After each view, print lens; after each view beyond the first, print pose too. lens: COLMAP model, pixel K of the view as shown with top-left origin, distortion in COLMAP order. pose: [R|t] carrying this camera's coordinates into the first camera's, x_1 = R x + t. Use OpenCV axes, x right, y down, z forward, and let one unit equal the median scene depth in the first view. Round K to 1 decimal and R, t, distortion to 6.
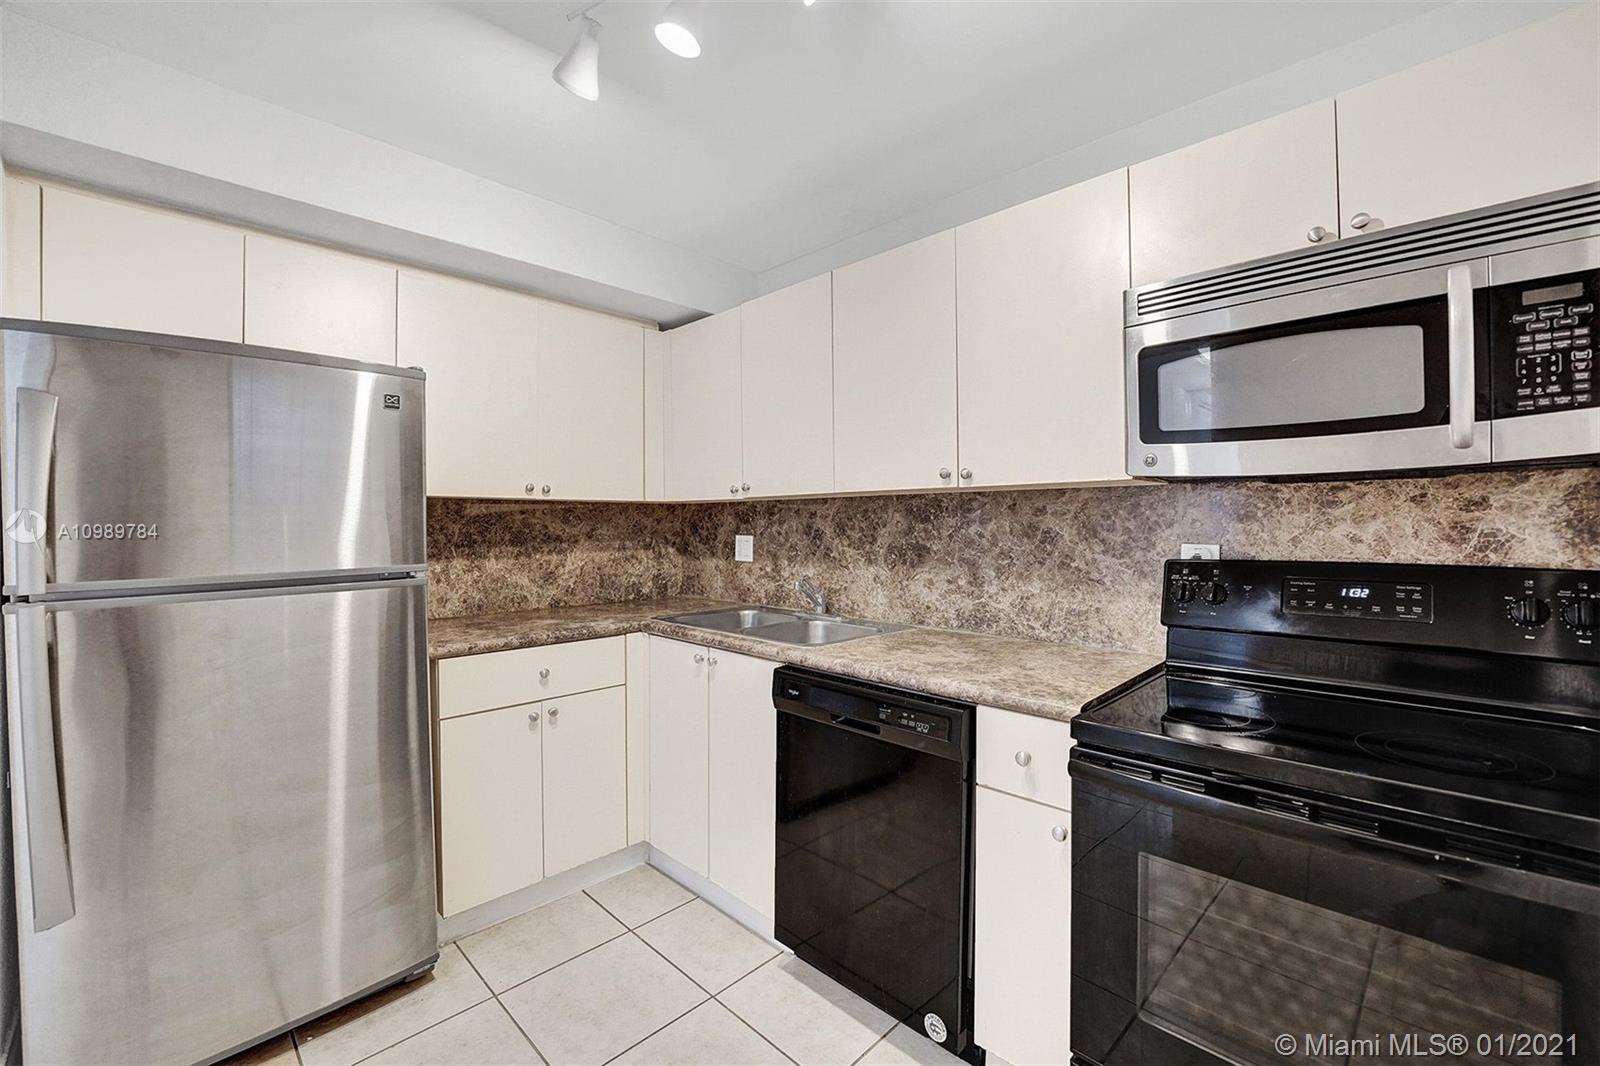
lens RADIAL K [[654.7, 0, 814.9], [0, 654.7, 525.2], [0, 0, 1]] dist [-0.026336, 0.000477]
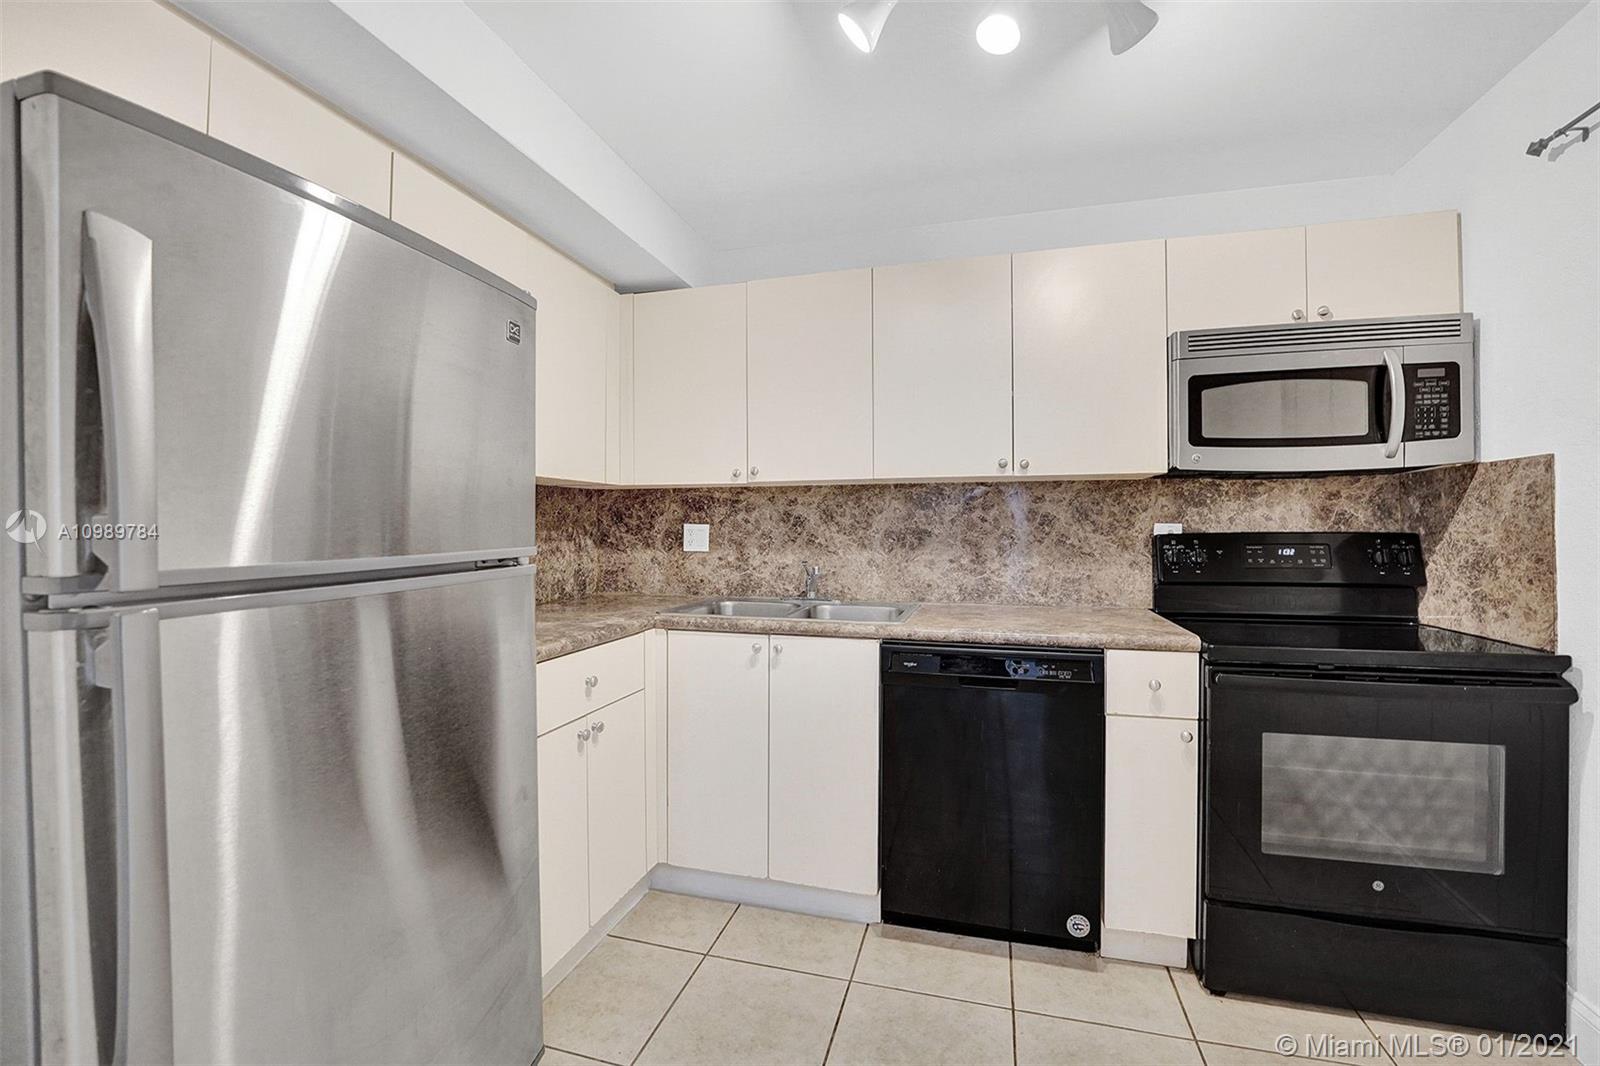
lens RADIAL K [[654.7, 0, 814.9], [0, 654.7, 525.2], [0, 0, 1]] dist [-0.026336, 0.000477]
pose [[0.876447, 0.001912, 0.481495, -0.566435], [0.001343, 0.999979, -0.006417, 0.032421], [-0.481497, 0.006271, 0.876425, 0.127120]]
